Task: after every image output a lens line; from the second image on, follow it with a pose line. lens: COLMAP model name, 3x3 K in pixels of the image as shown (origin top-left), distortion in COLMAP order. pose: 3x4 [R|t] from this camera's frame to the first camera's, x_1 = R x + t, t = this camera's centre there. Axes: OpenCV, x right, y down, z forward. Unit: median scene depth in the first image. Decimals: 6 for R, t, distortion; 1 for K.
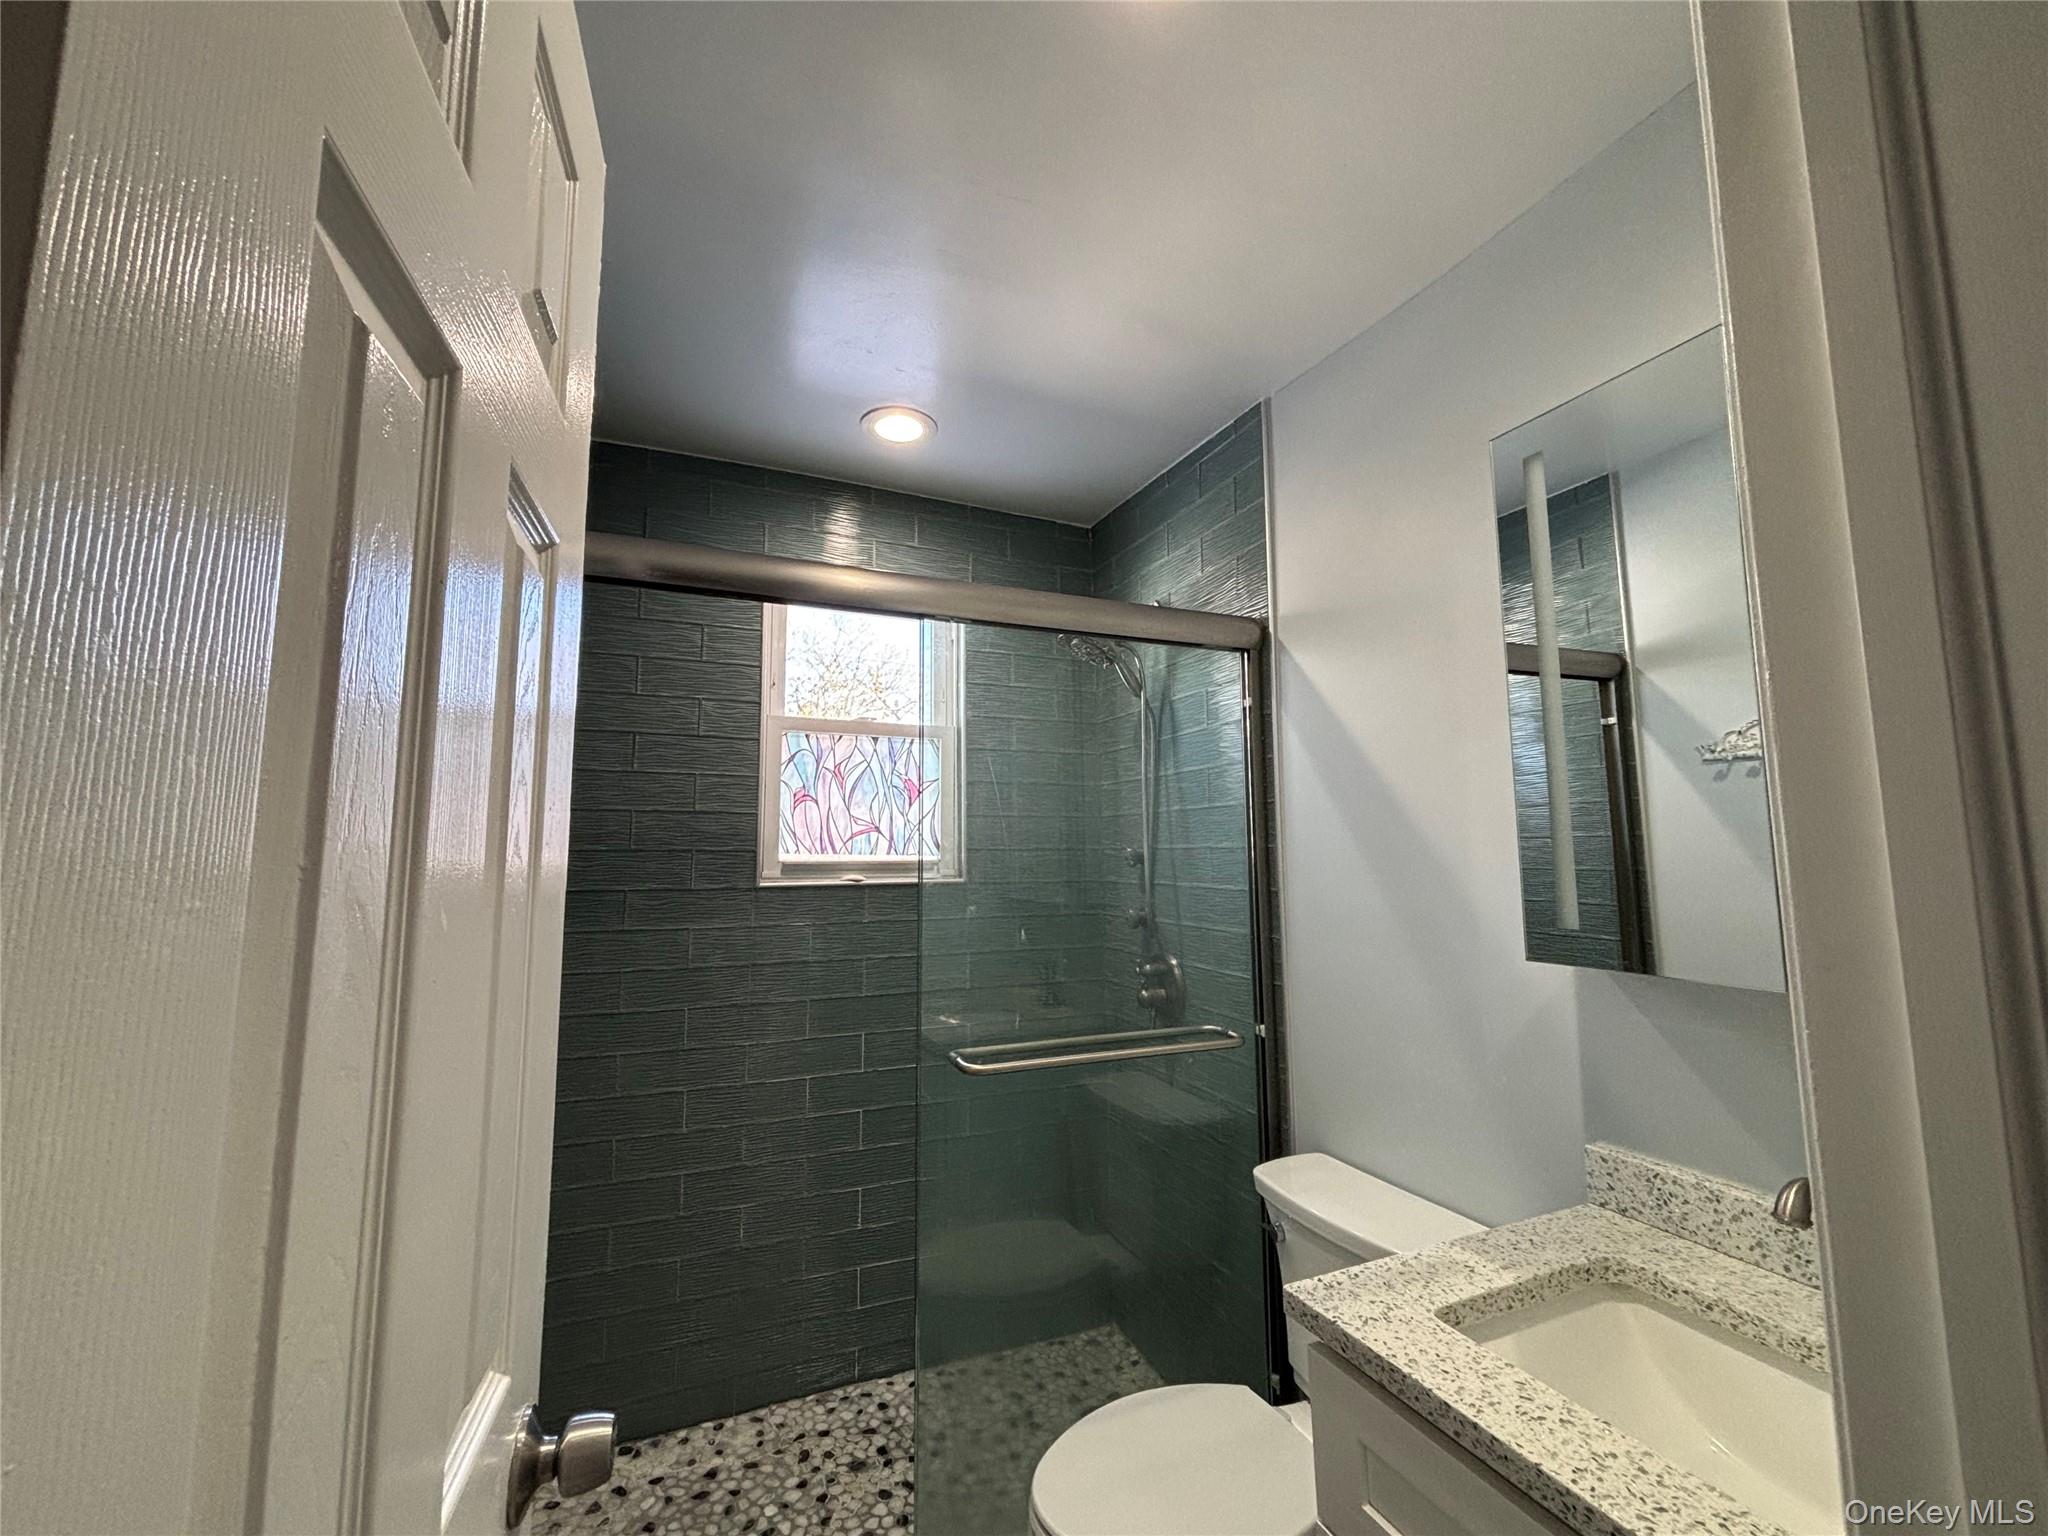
lens RADIAL K [[842.2, 0, 1029.8], [0, 842.2, 759.5], [0, 0, 1]] dist [0.000461, 0.000854]
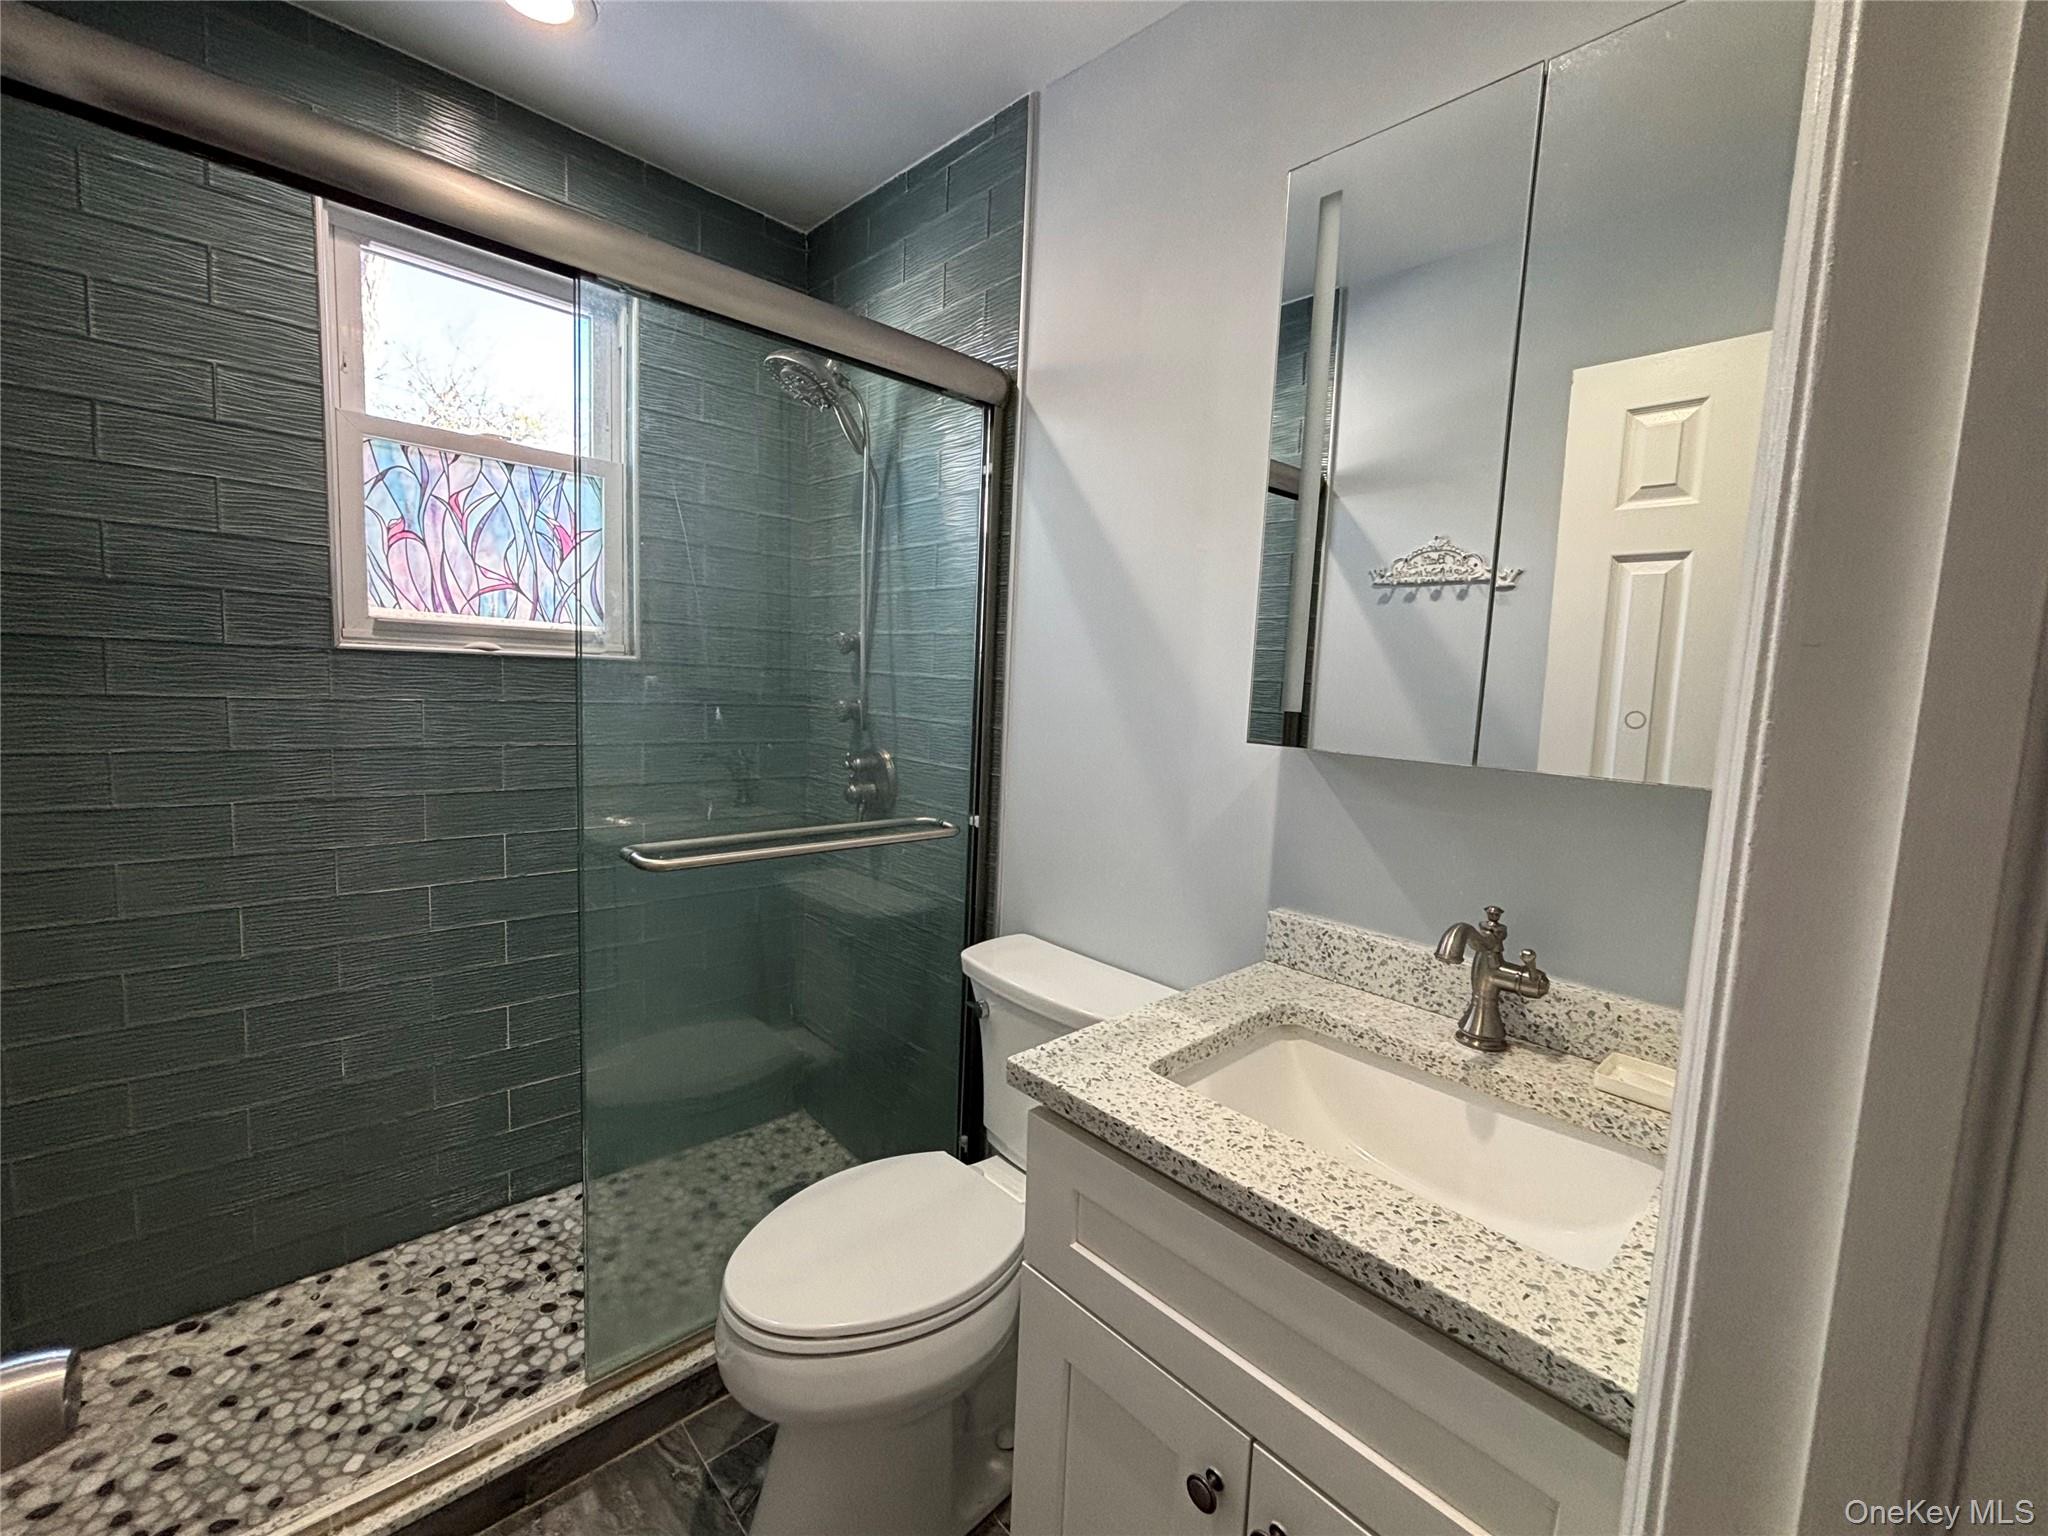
lens RADIAL K [[842.2, 0, 1012.6], [0, 842.2, 768.1], [0, 0, 1]] dist [0.000461, 0.000854]
pose [[0.939257, 0.013029, 0.342966, -0.016870], [-0.087388, 0.975423, 0.202269, 0.058164], [-0.331902, -0.219954, 0.917312, 0.104272]]
